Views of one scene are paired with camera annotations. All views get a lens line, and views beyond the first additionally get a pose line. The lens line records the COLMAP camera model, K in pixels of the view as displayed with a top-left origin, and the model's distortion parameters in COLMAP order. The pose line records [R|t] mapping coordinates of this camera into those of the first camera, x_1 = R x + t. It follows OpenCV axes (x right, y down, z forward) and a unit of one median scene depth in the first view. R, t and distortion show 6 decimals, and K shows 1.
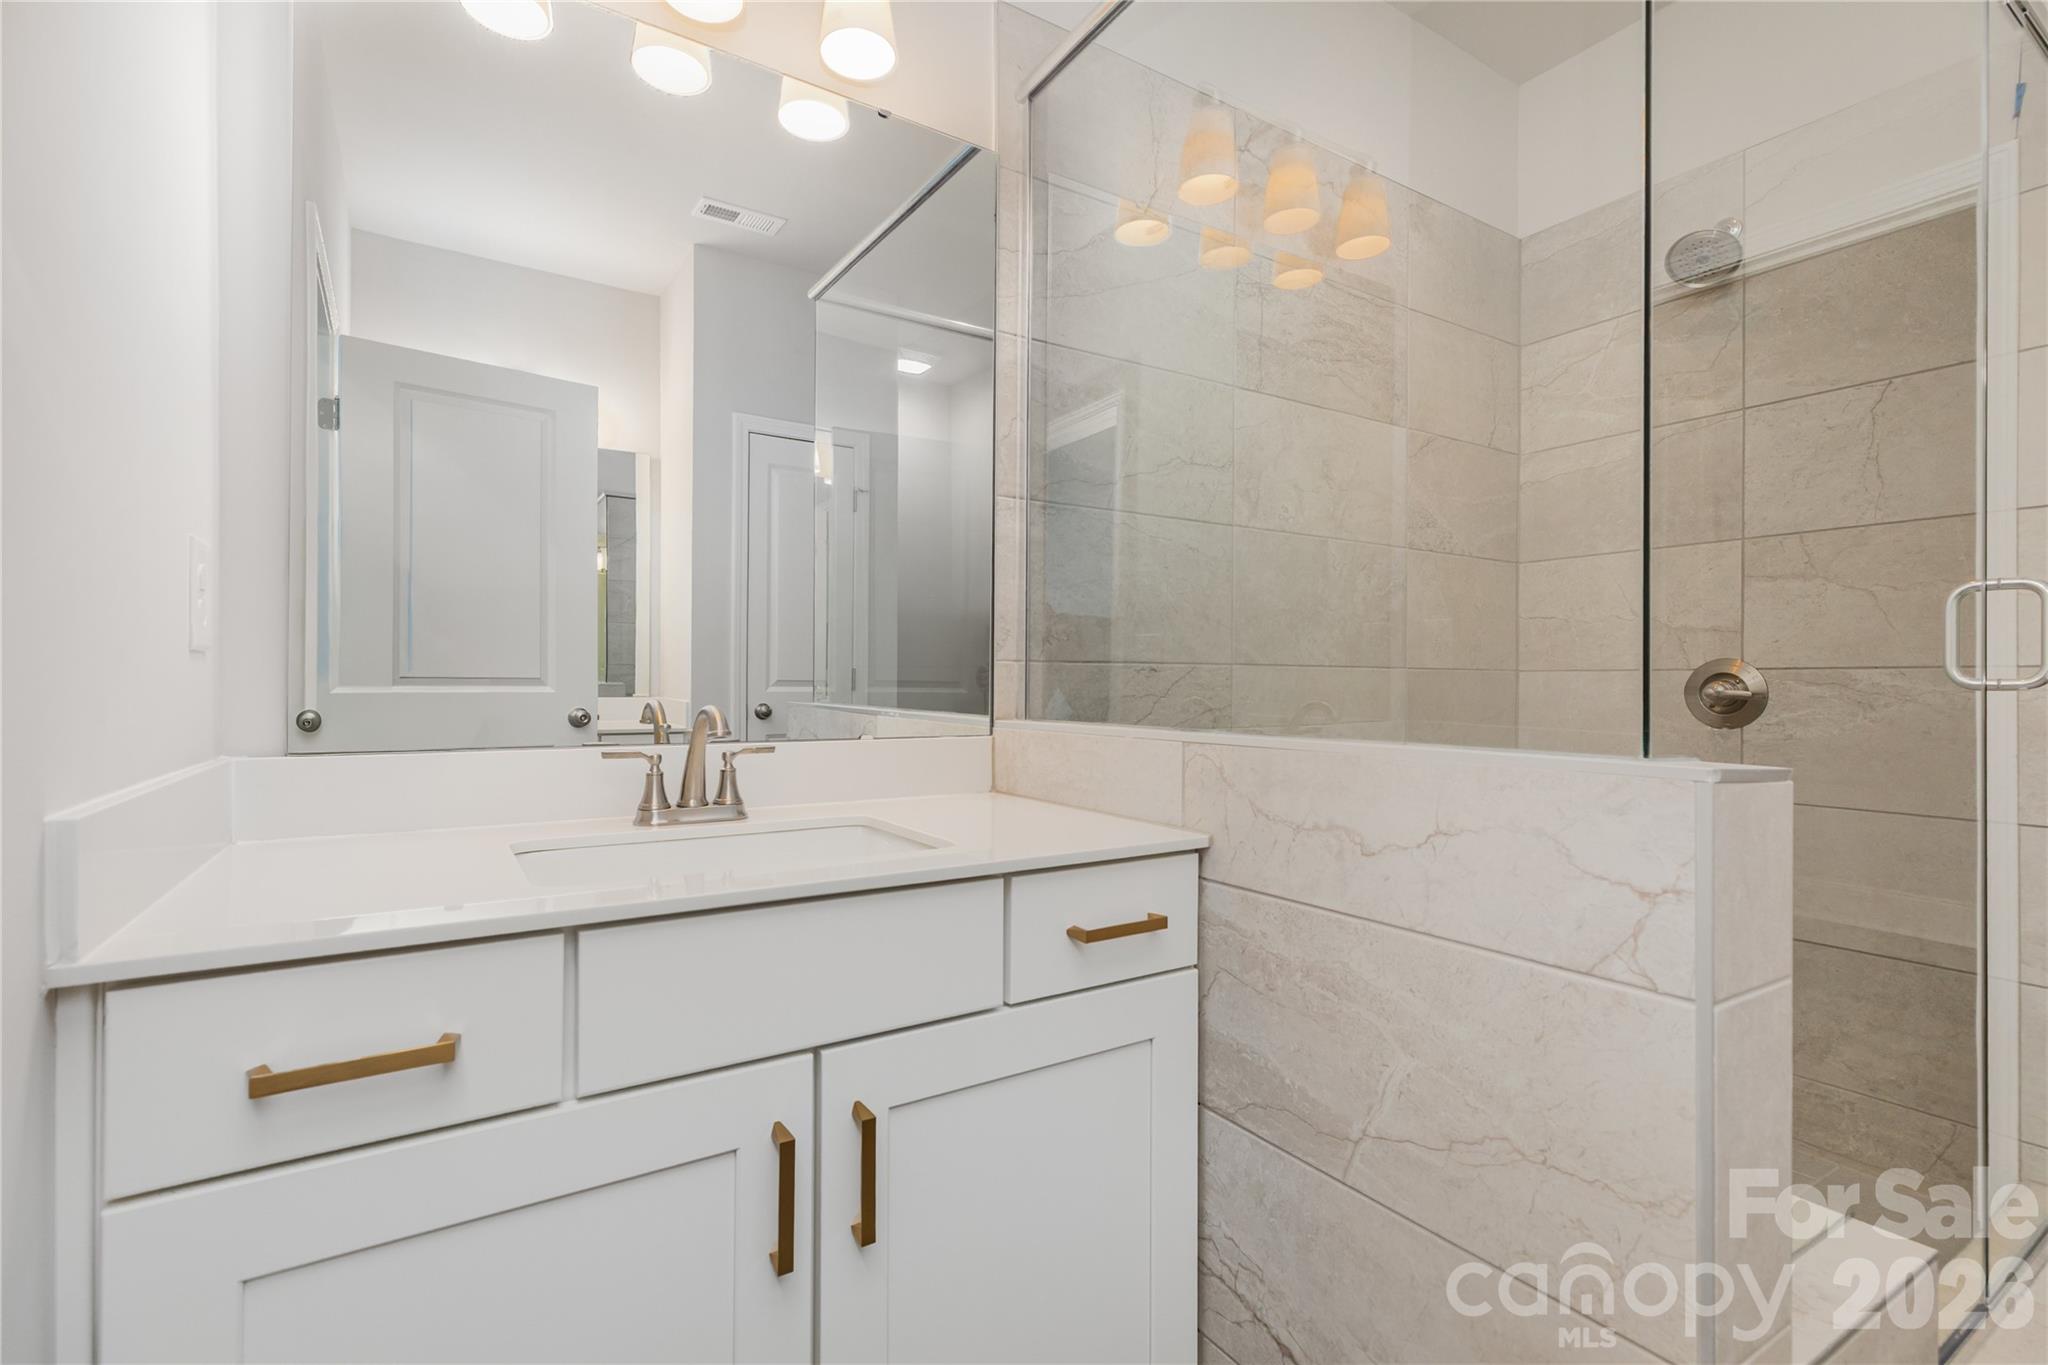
lens RADIAL K [[931.7, 0, 1006.8], [0, 931.7, 689.4], [0, 0, 1]] dist [0.001879, 0.000941]
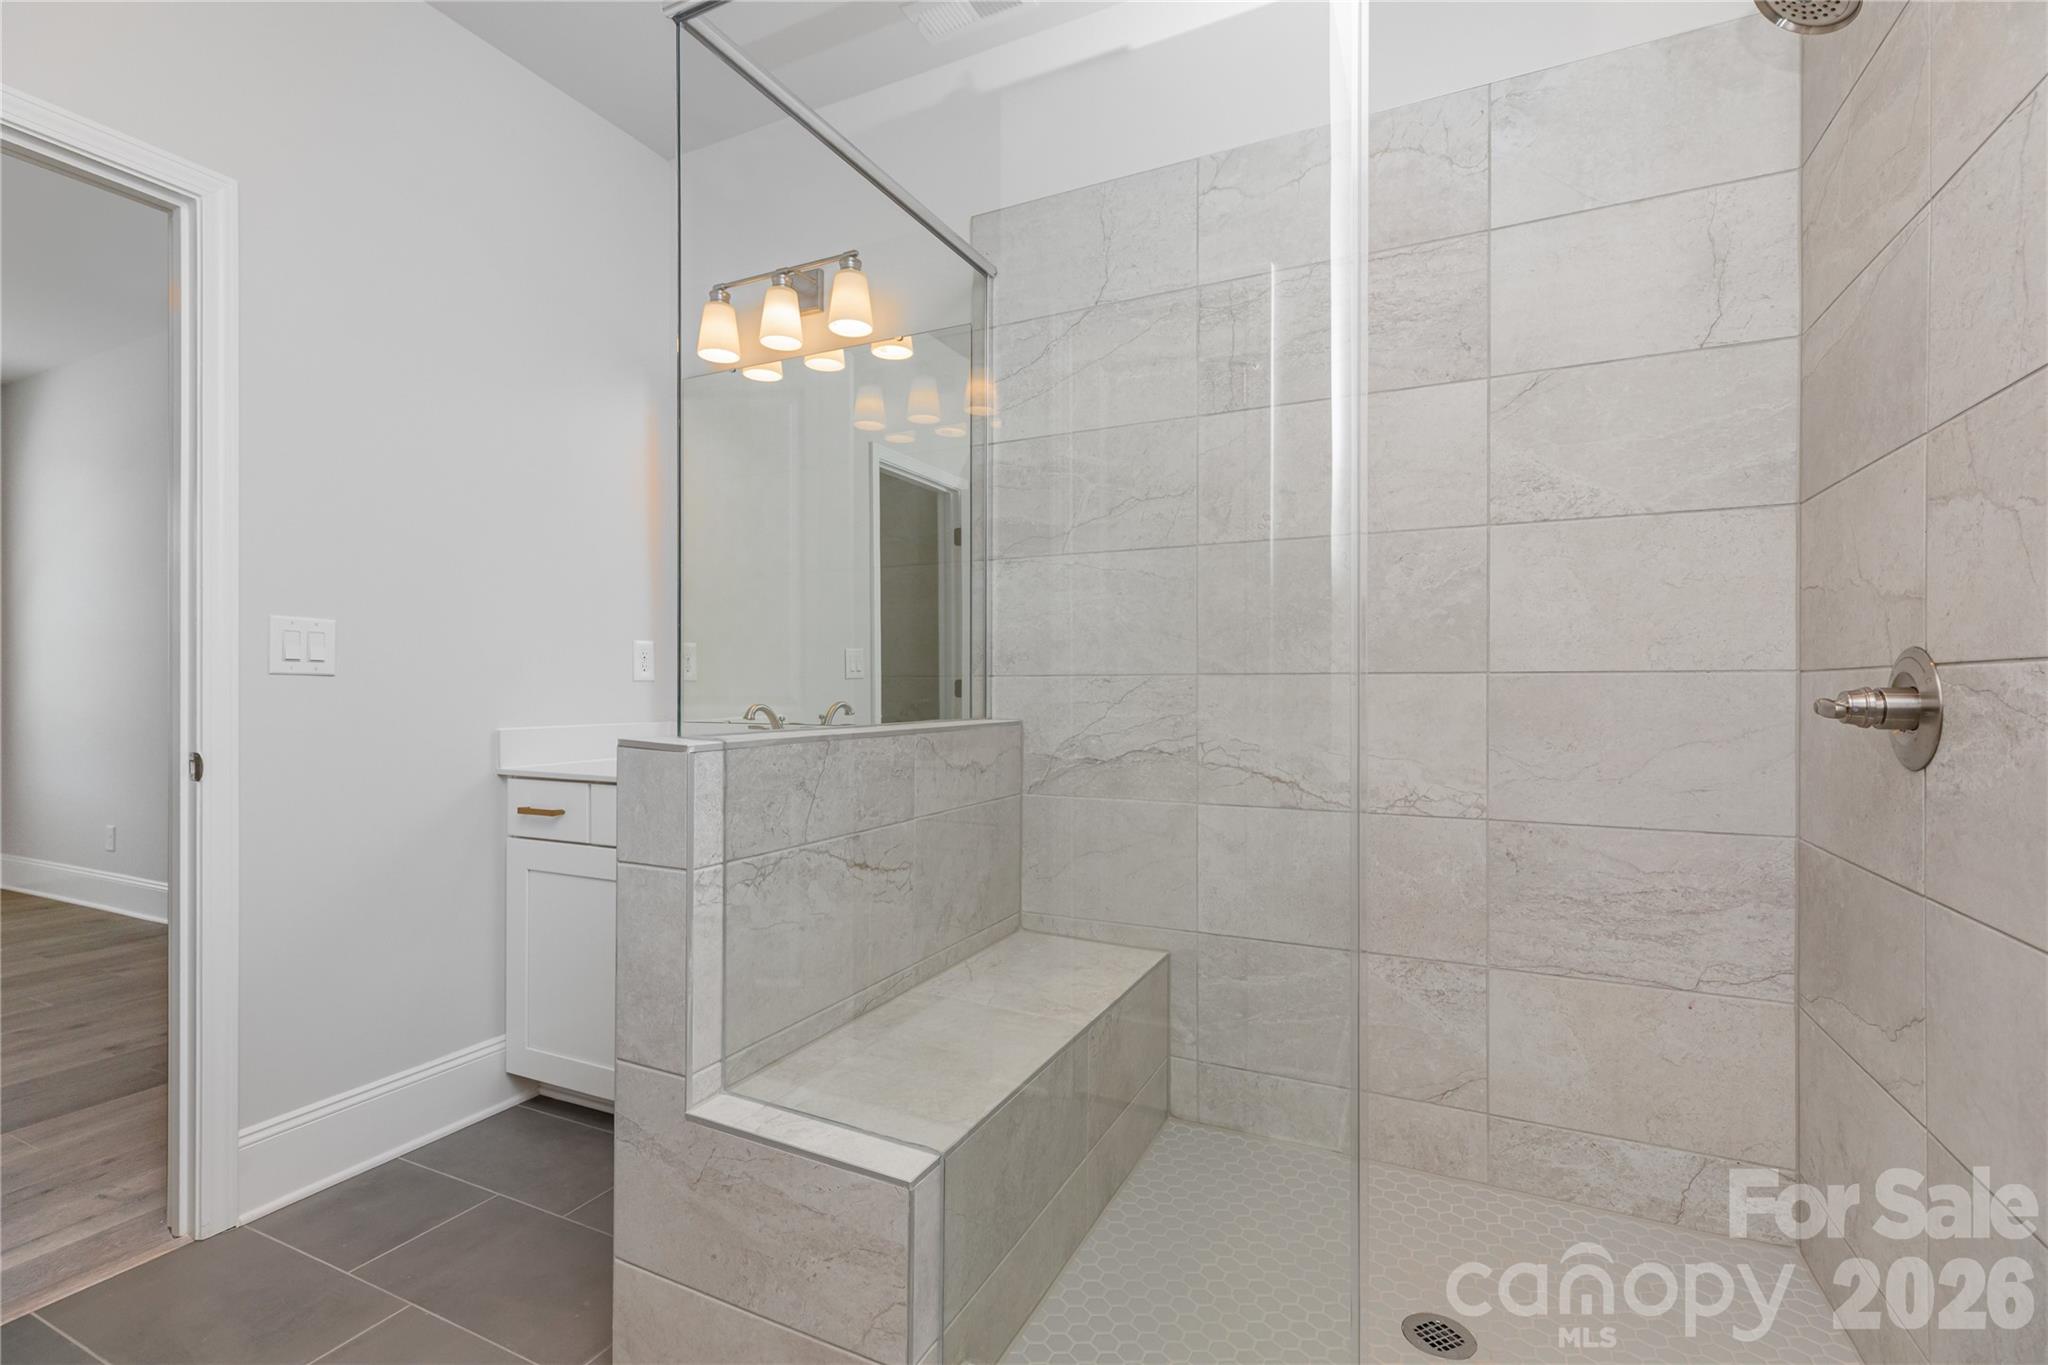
lens RADIAL K [[931.7, 0, 1006.8], [0, 931.7, 689.4], [0, 0, 1]] dist [0.001879, 0.000941]
pose [[0.521104, -0.002730, -0.853489, 1.030816], [-0.002860, 0.999984, -0.004944, -0.003597], [0.853488, 0.005017, 0.521088, 0.249273]]
